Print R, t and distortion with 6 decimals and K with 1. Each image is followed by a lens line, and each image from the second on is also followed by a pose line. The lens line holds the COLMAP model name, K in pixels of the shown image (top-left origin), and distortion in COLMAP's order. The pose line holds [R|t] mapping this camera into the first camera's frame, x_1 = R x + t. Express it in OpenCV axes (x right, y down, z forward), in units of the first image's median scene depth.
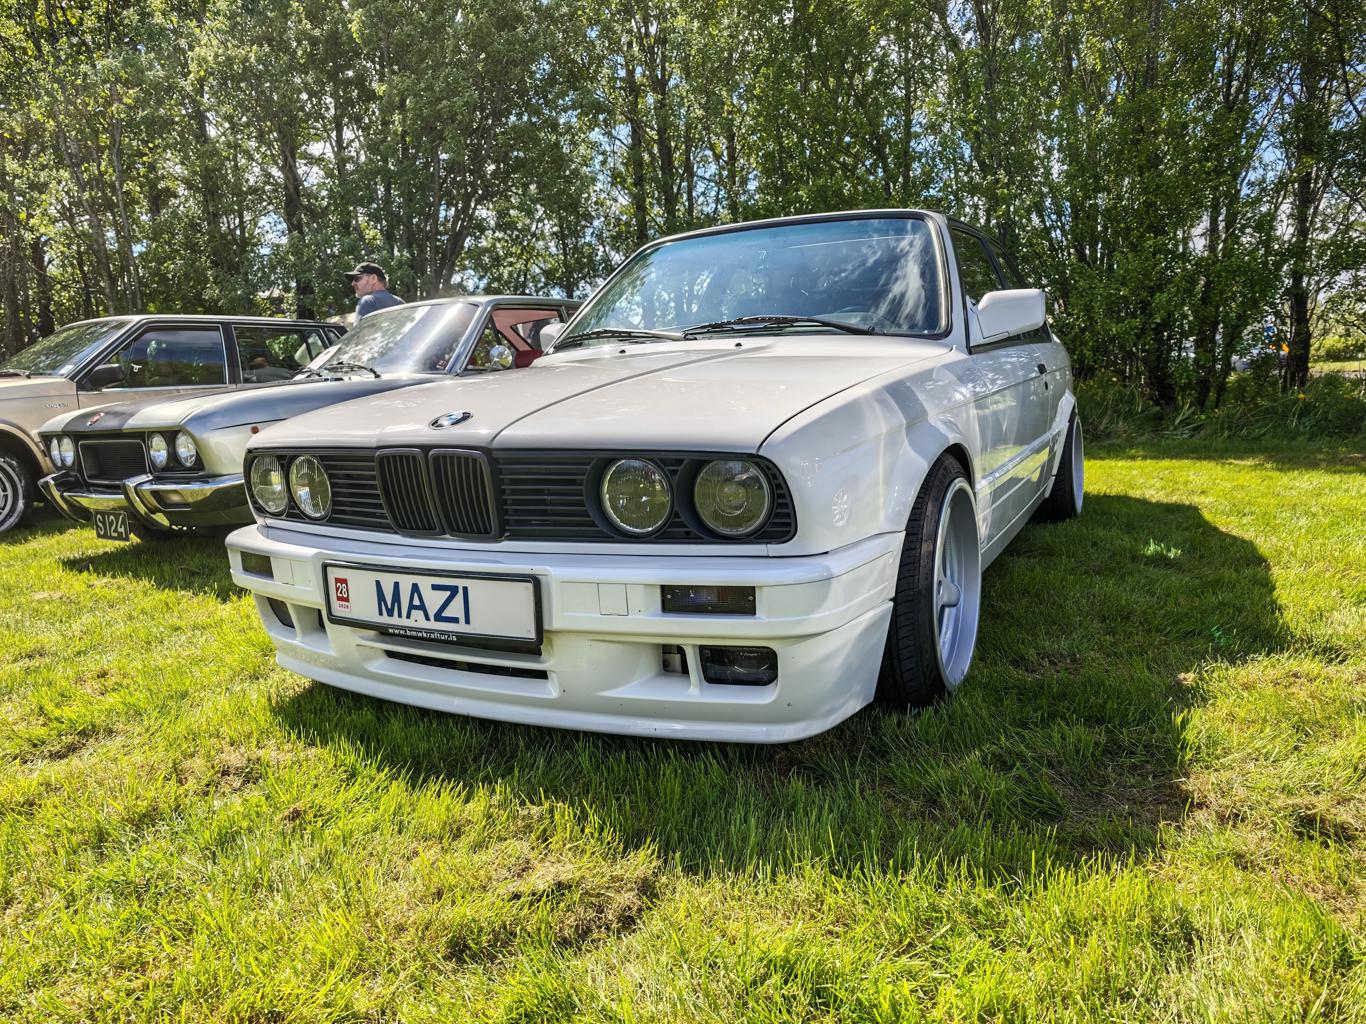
lens RADIAL K [[1064.2, 0, 683.0], [0, 1064.2, 512.0], [0, 0, 1]] dist [0.006578, -0.012479]
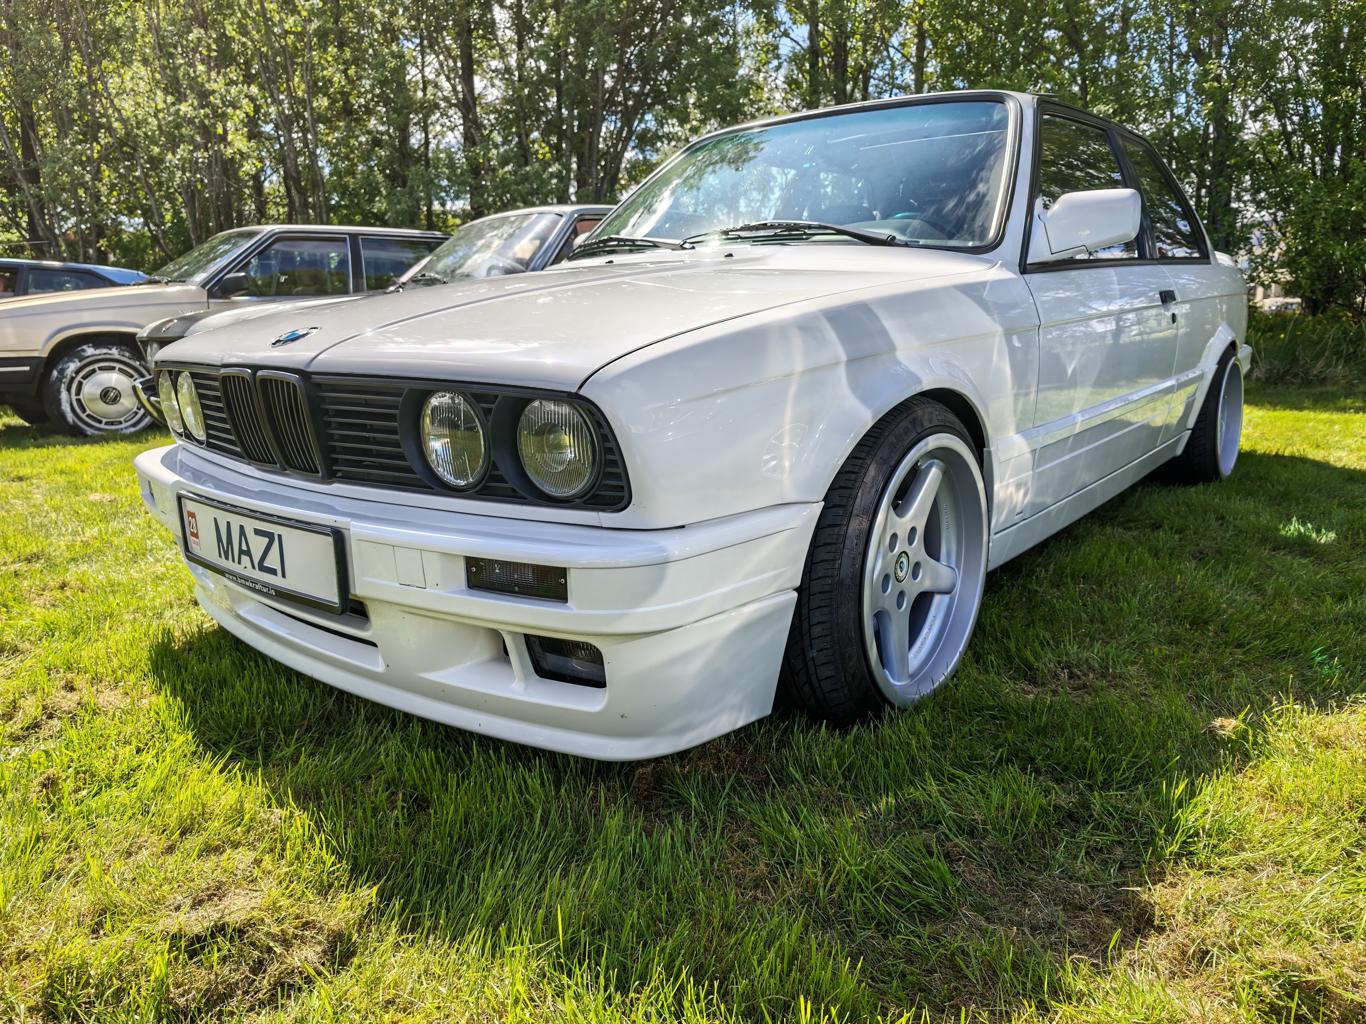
lens RADIAL K [[1029.1, 0, 683.0], [0, 1029.1, 512.0], [0, 0, 1]] dist [0.005964, -0.003542]
pose [[0.973648, 0.068293, -0.217592, 0.274733], [-0.051271, 0.995235, 0.082942, -0.031053], [0.222219, -0.069600, 0.972509, 0.261078]]
